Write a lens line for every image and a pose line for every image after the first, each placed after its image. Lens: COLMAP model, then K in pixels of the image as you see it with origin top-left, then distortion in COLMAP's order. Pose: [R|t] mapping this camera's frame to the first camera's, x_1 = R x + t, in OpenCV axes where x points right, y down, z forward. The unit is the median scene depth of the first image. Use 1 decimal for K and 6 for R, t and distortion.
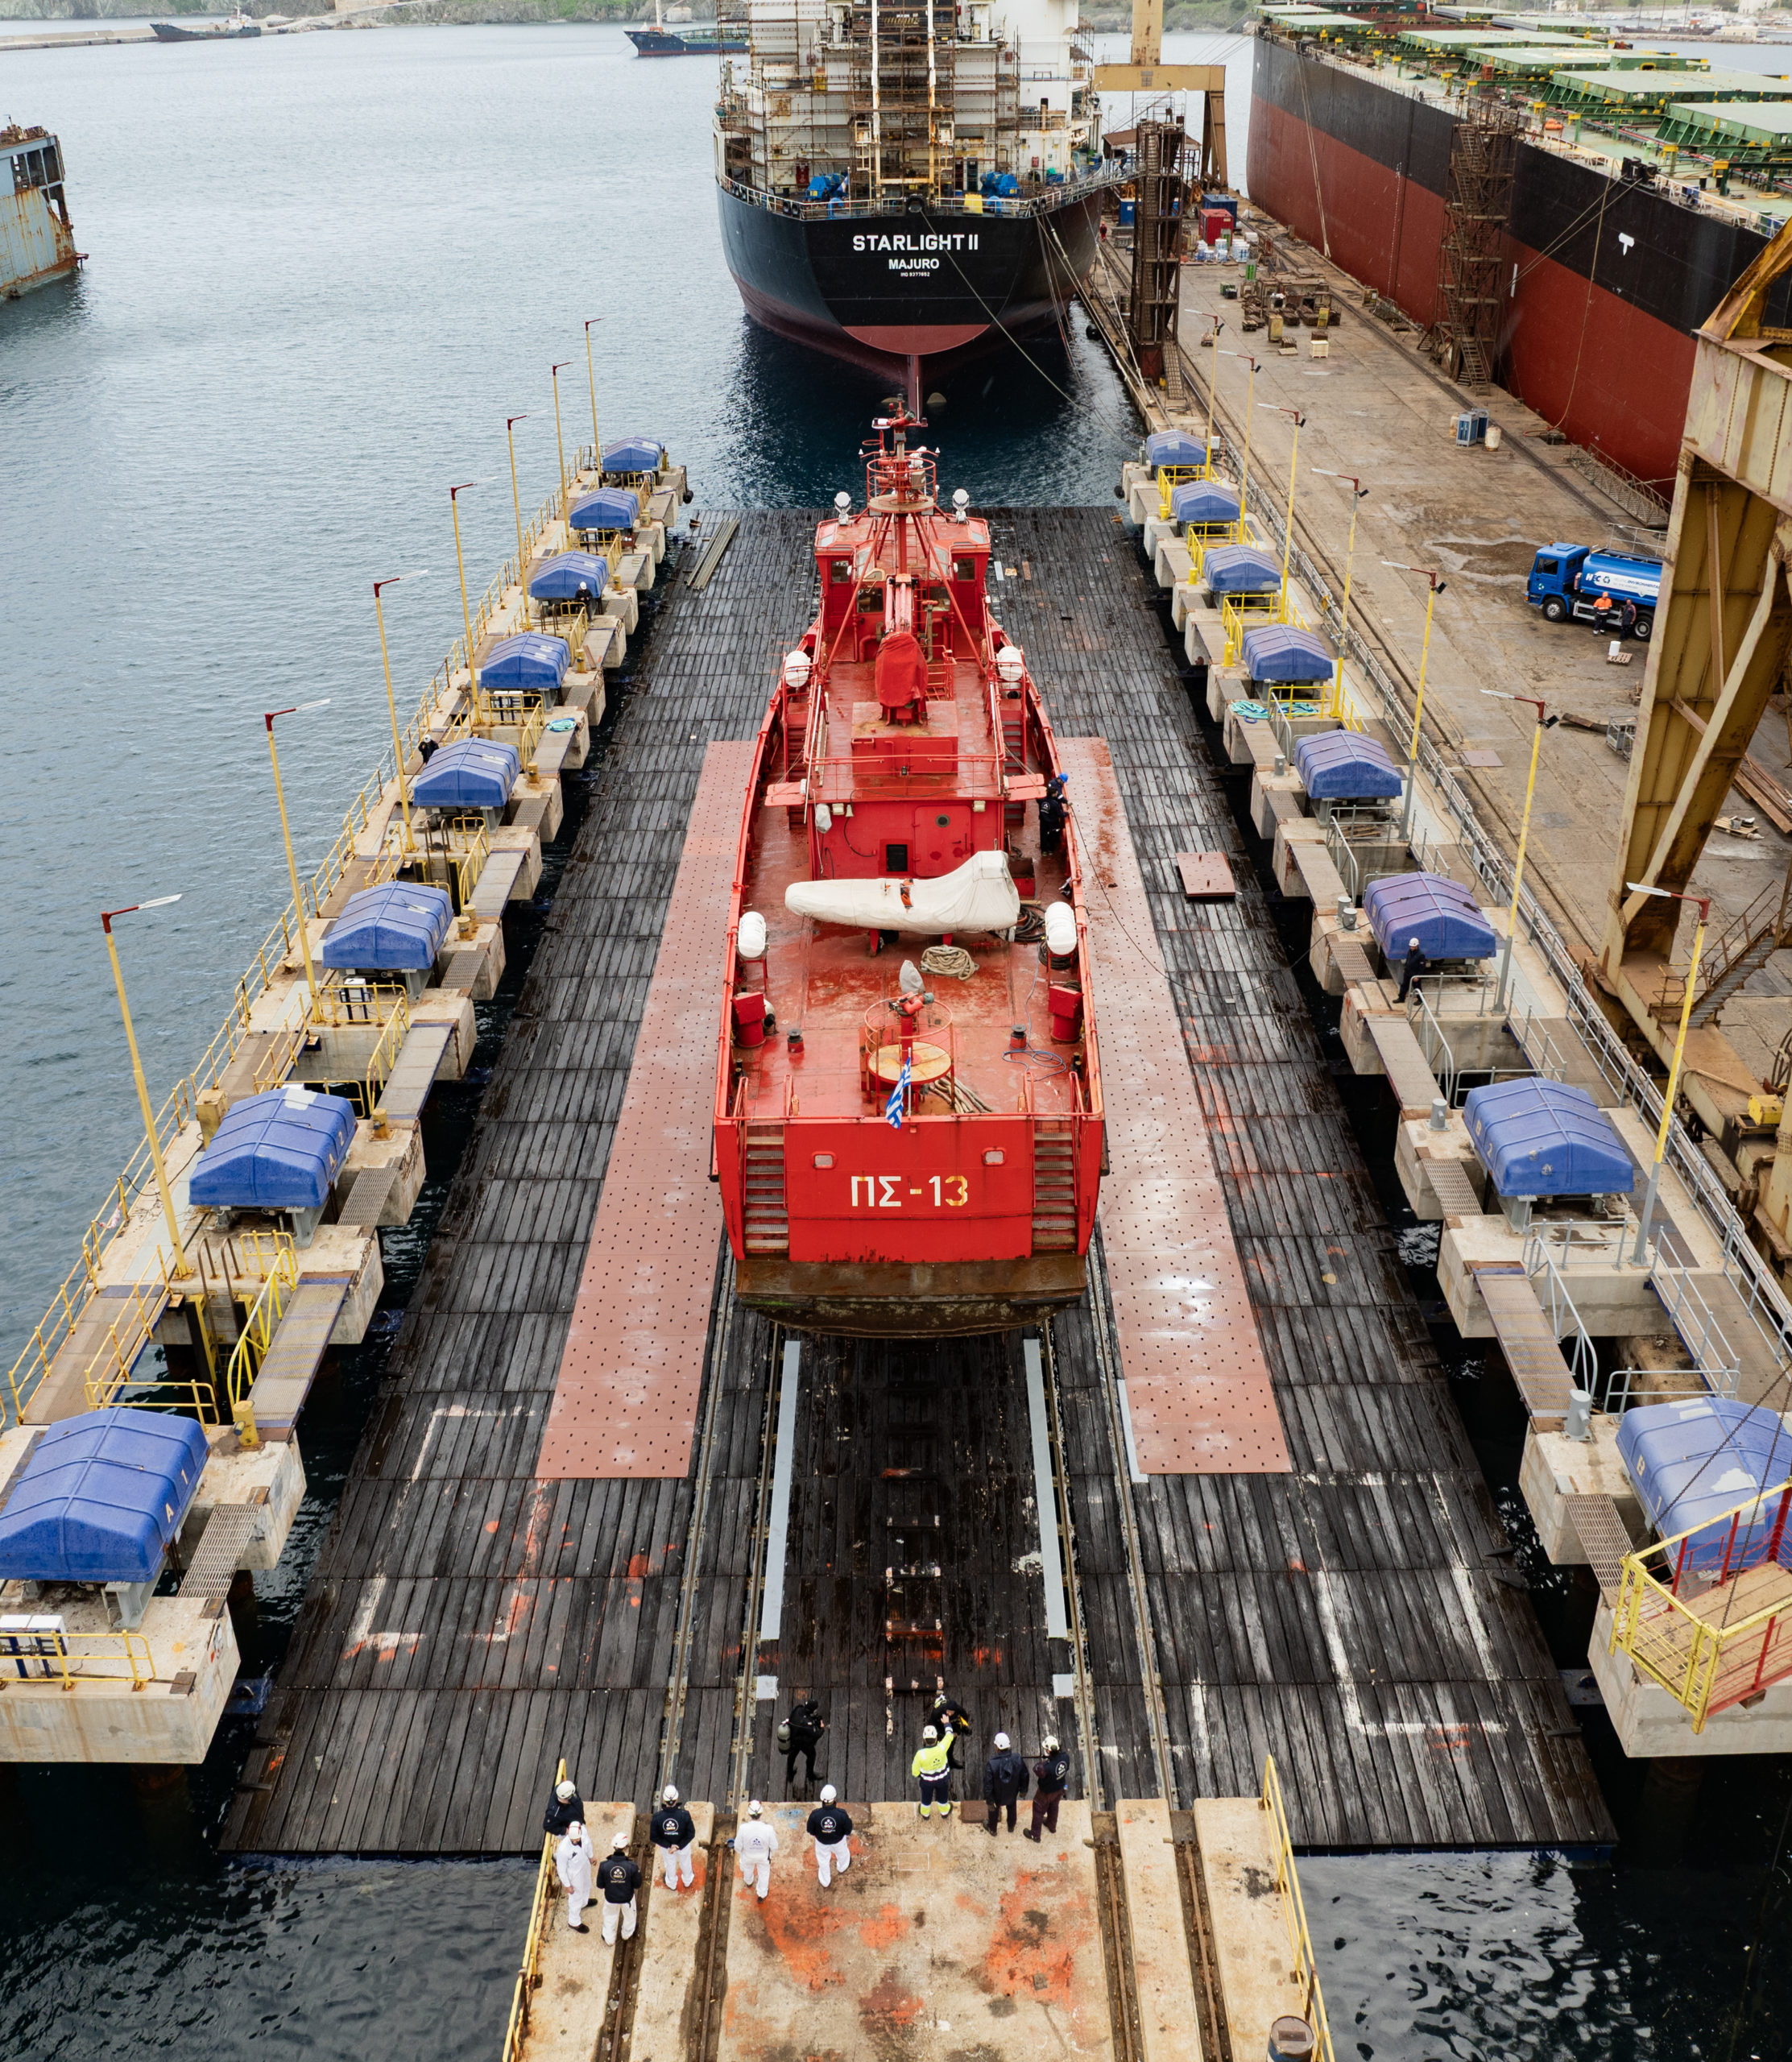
lens RADIAL K [[2051.0, 0, 903.2], [0, 2051.0, 999.2], [0, 0, 1]] dist [-0.031150, -0.029171]
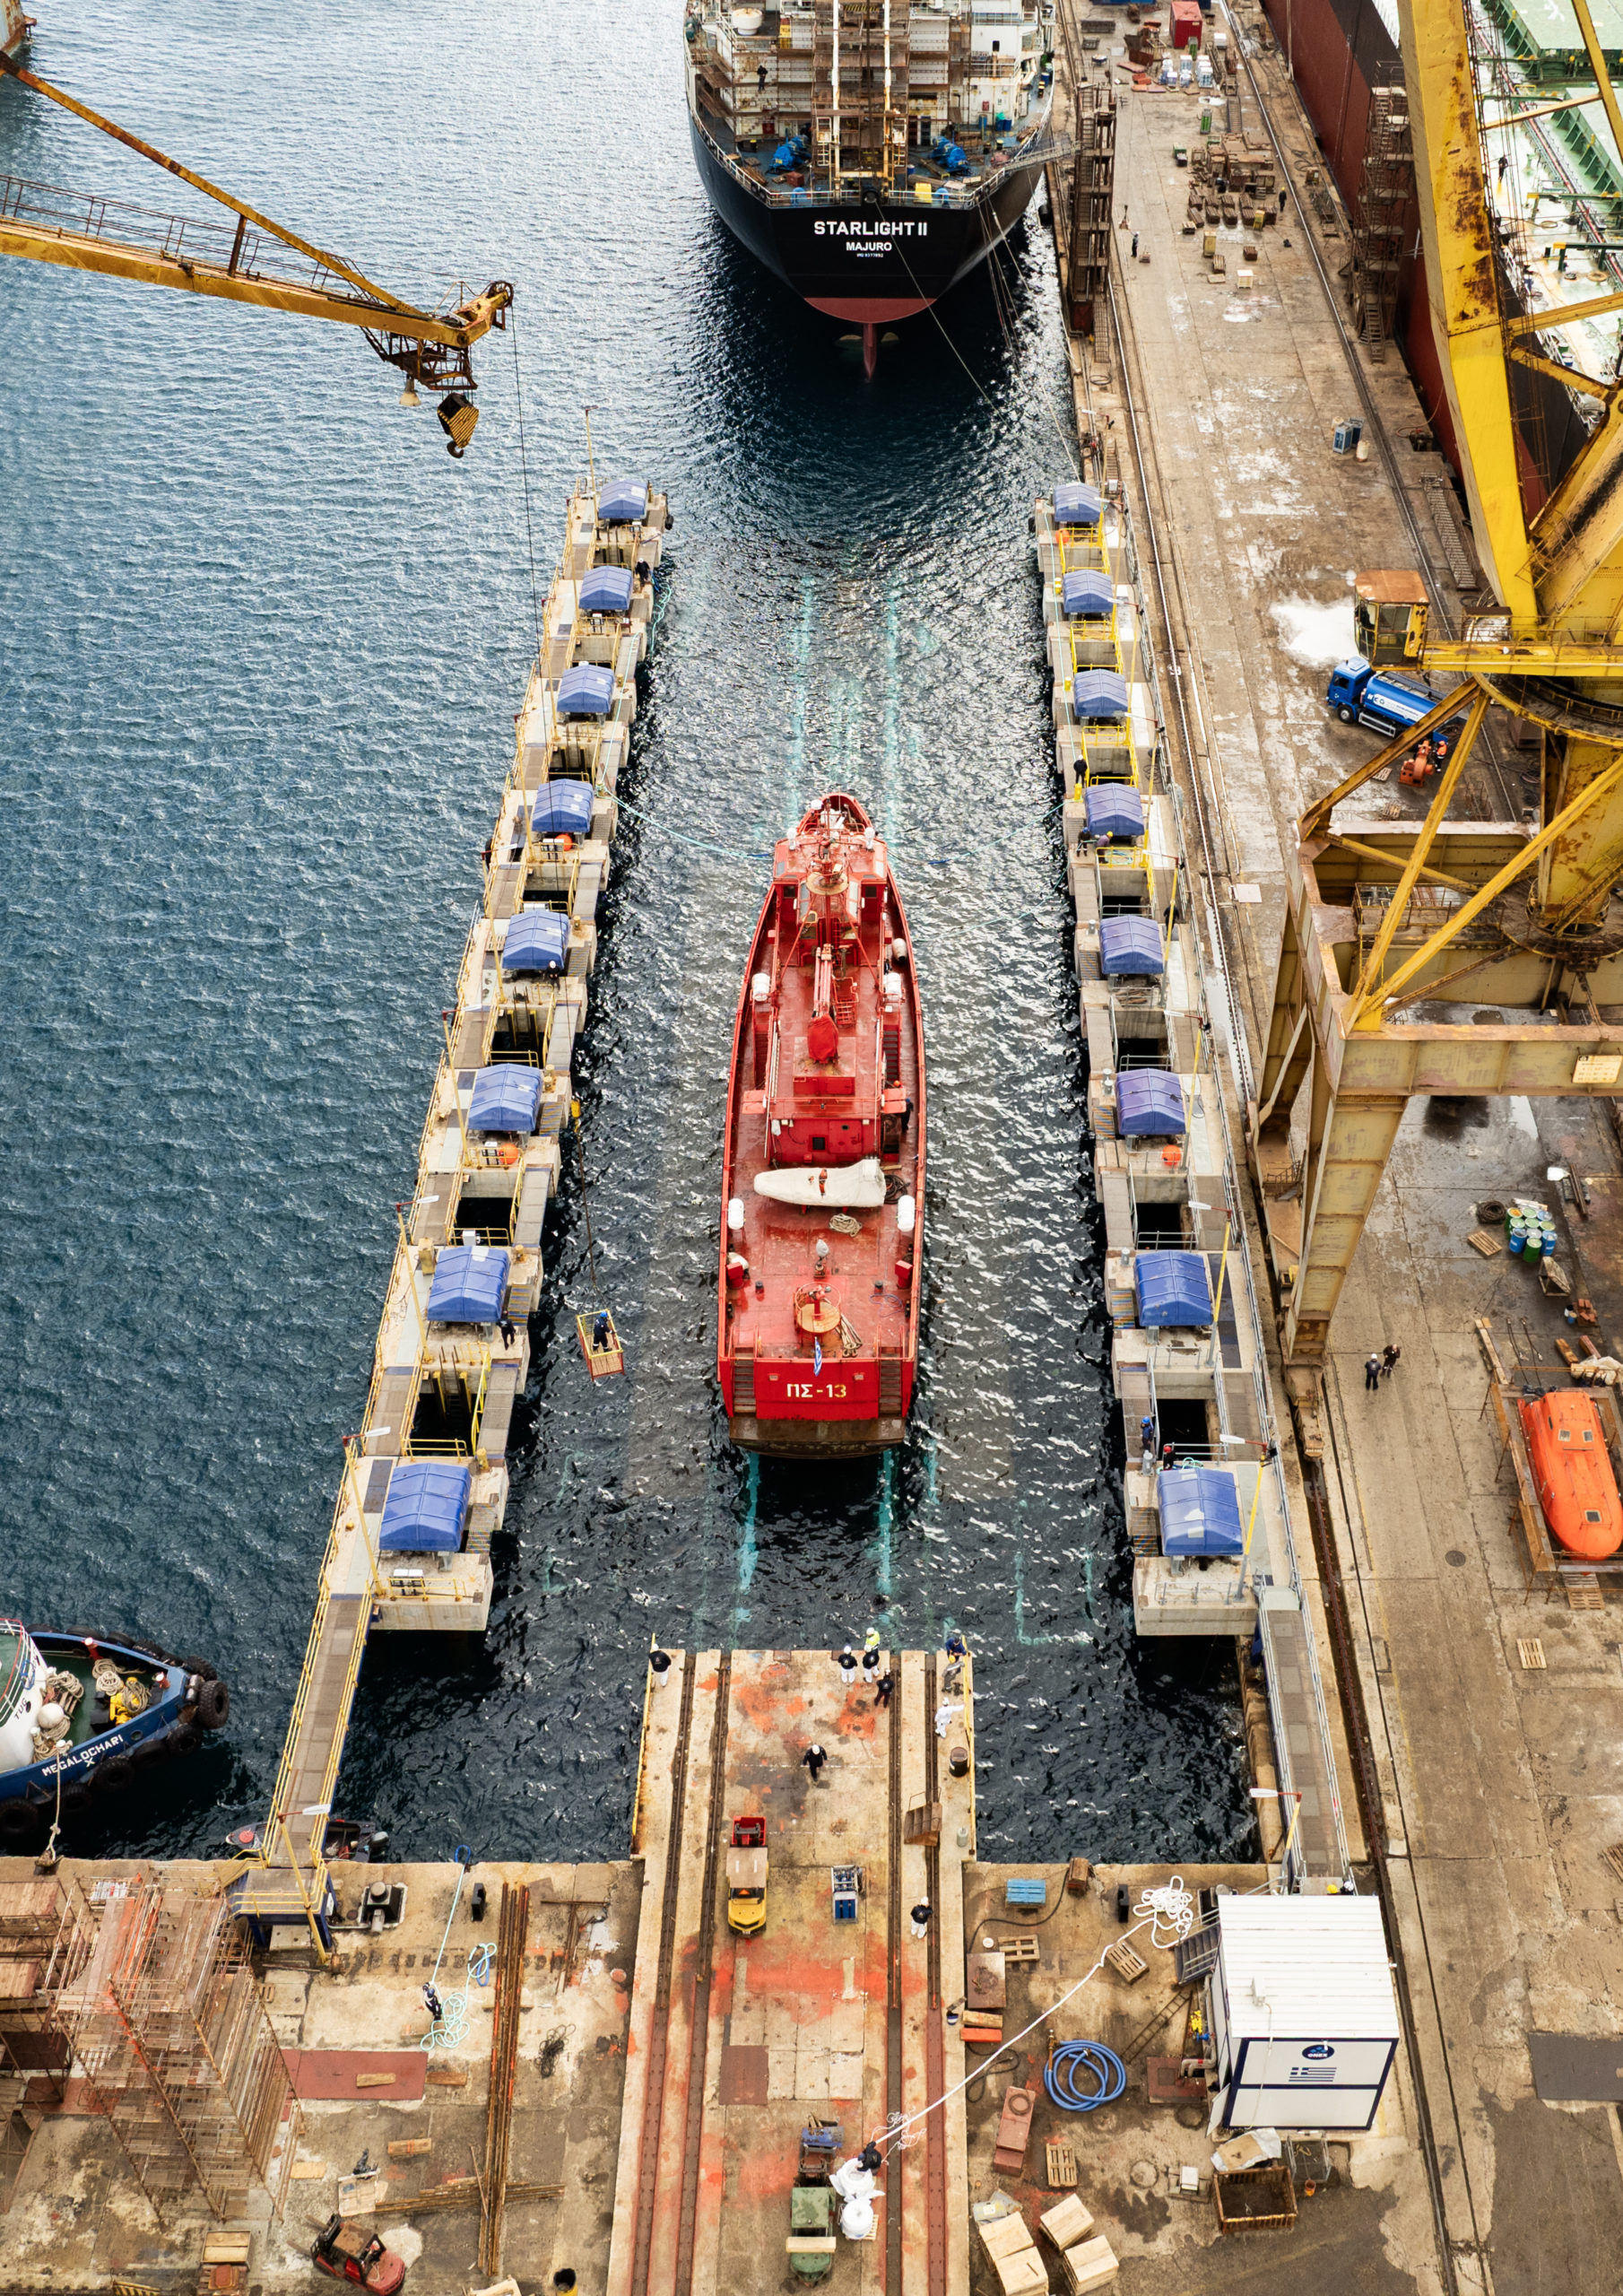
lens RADIAL K [[2251.3, 0, 941.8], [0, 2251.3, 1144.7], [0, 0, 1]] dist [-0.037637, 0.001508]
pose [[0.999395, 0.016350, 0.030688, 0.032128], [-0.023295, 0.970041, 0.241821, -0.371950], [-0.025815, -0.242390, 0.969835, -0.629006]]
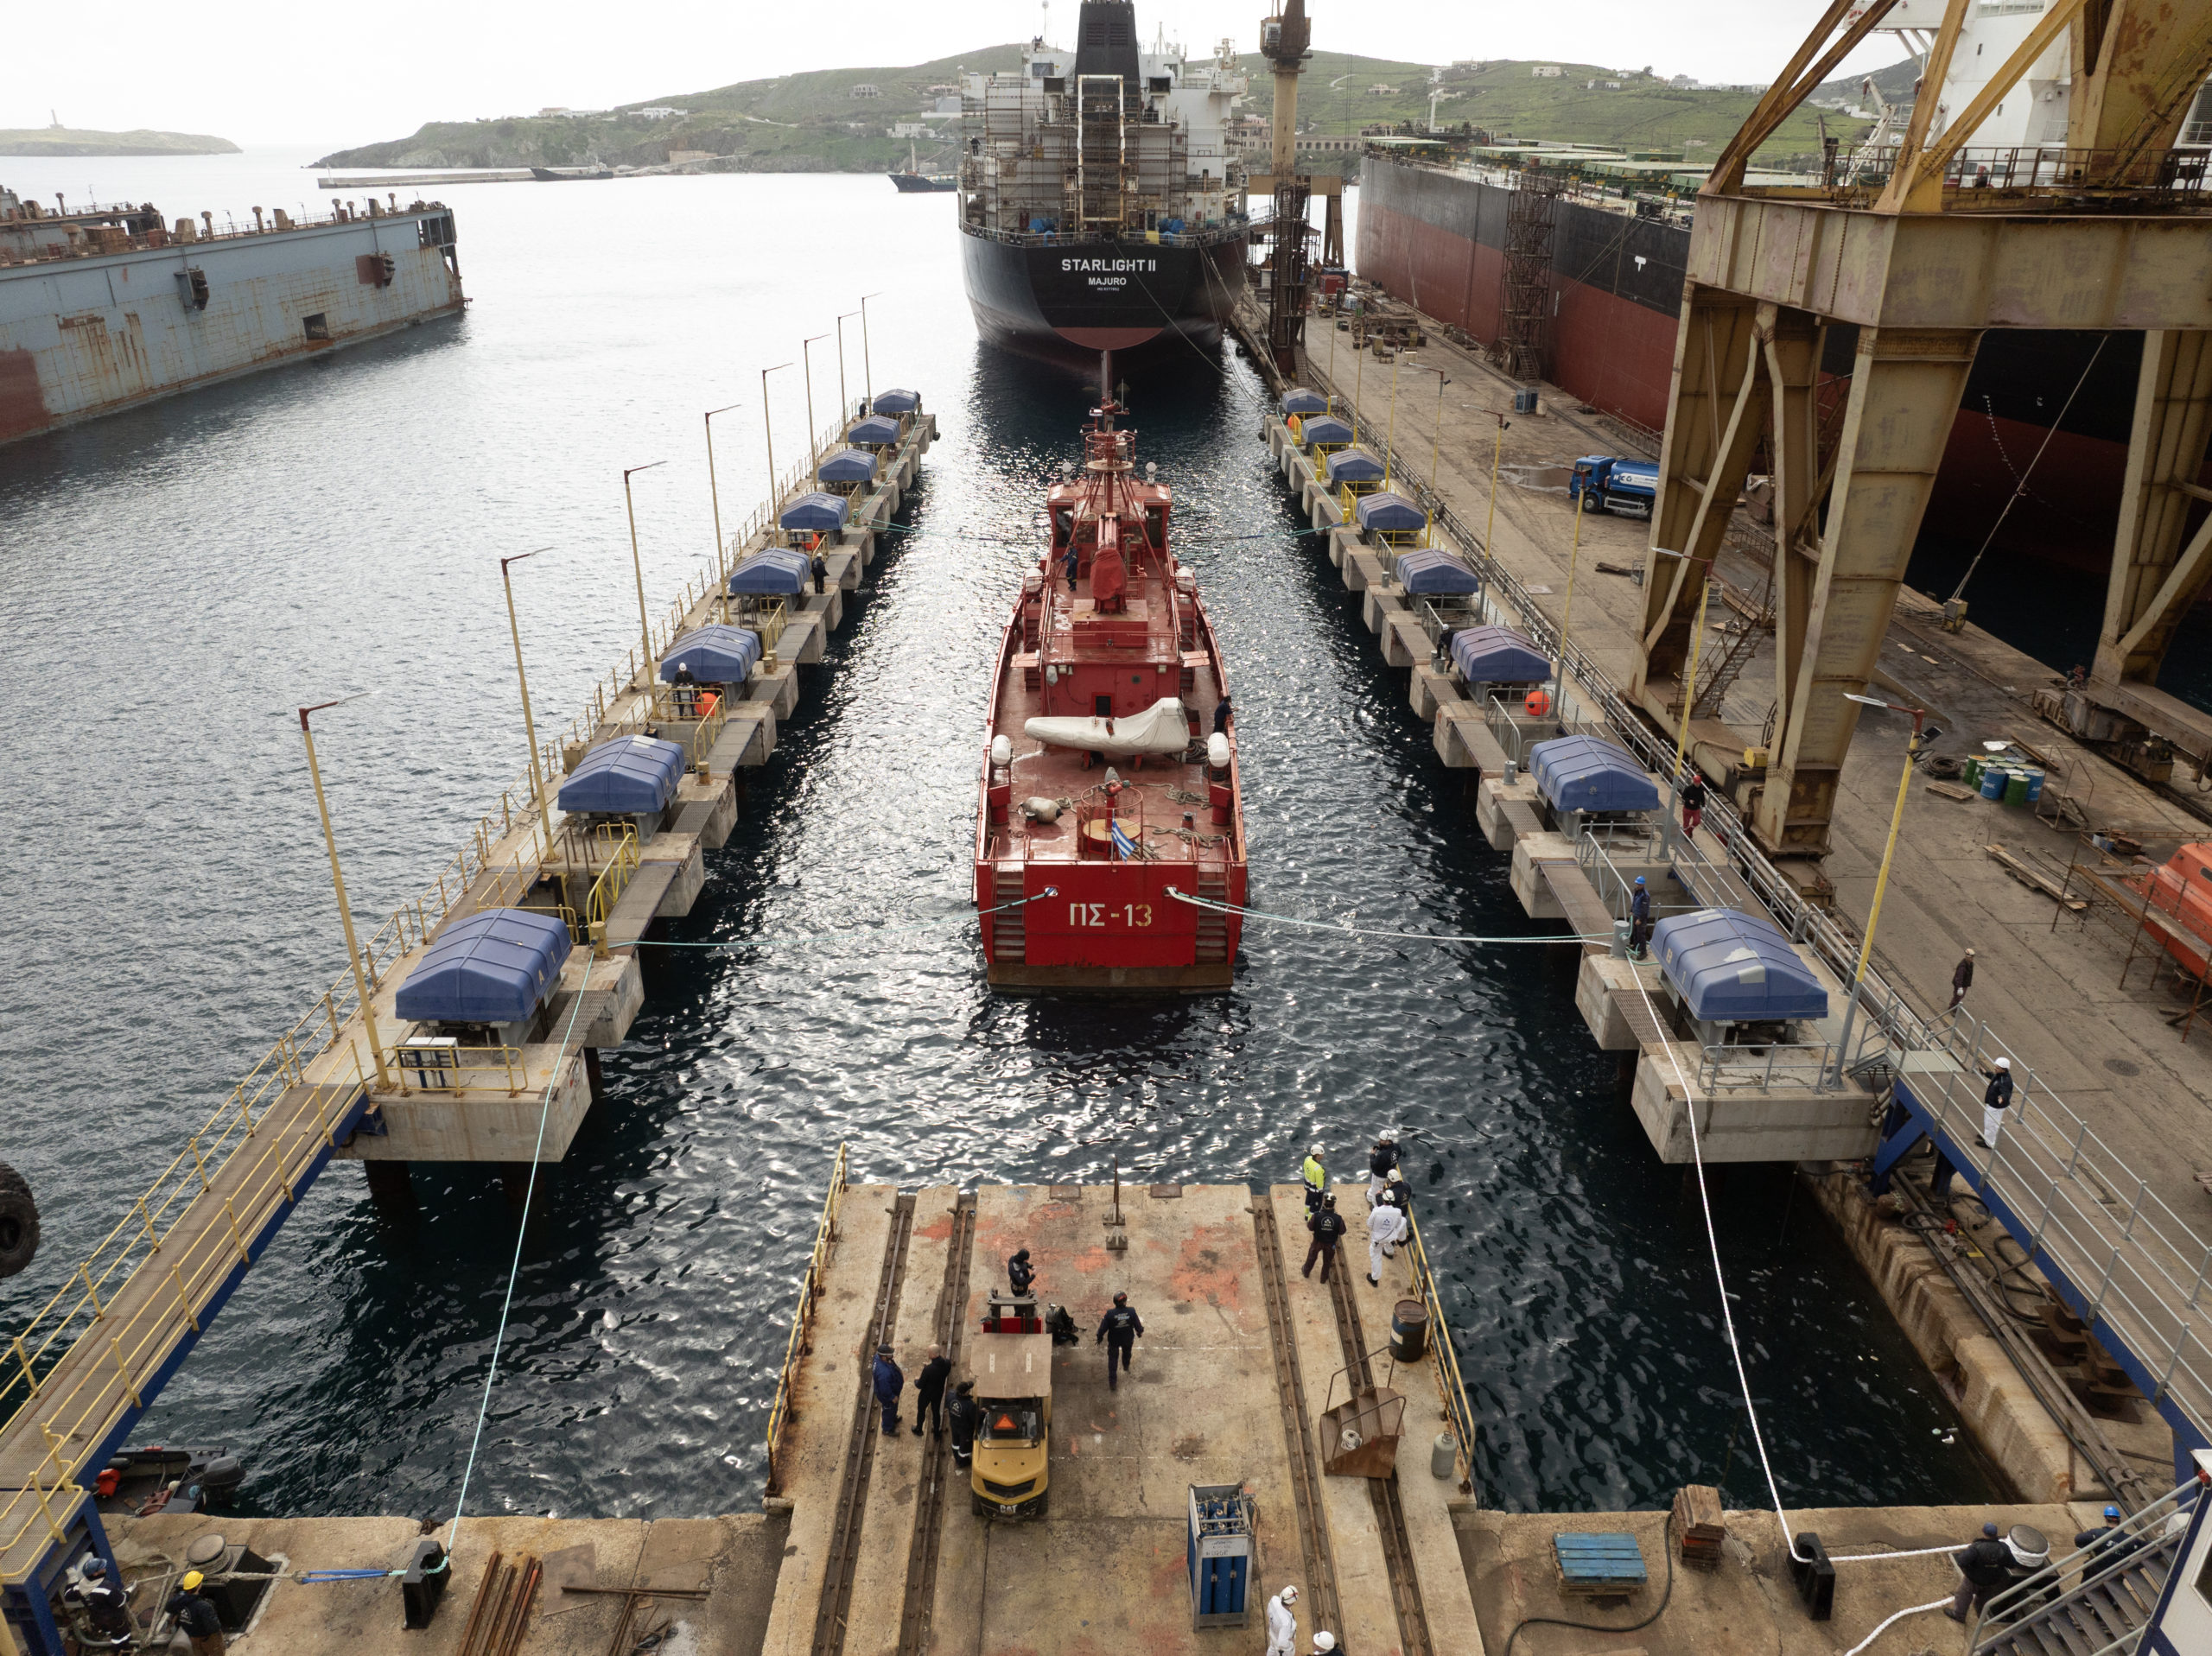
lens RADIAL K [[1574.9, 0, 1106.0], [0, 1574.9, 828.0], [0, 0, 1]] dist [-0.040576, -0.002510]
pose [[0.999926, 0.007615, 0.009480, -0.005472], [-0.007064, 0.998359, -0.056832, 0.112419], [-0.009897, 0.056761, 0.998339, -0.003282]]
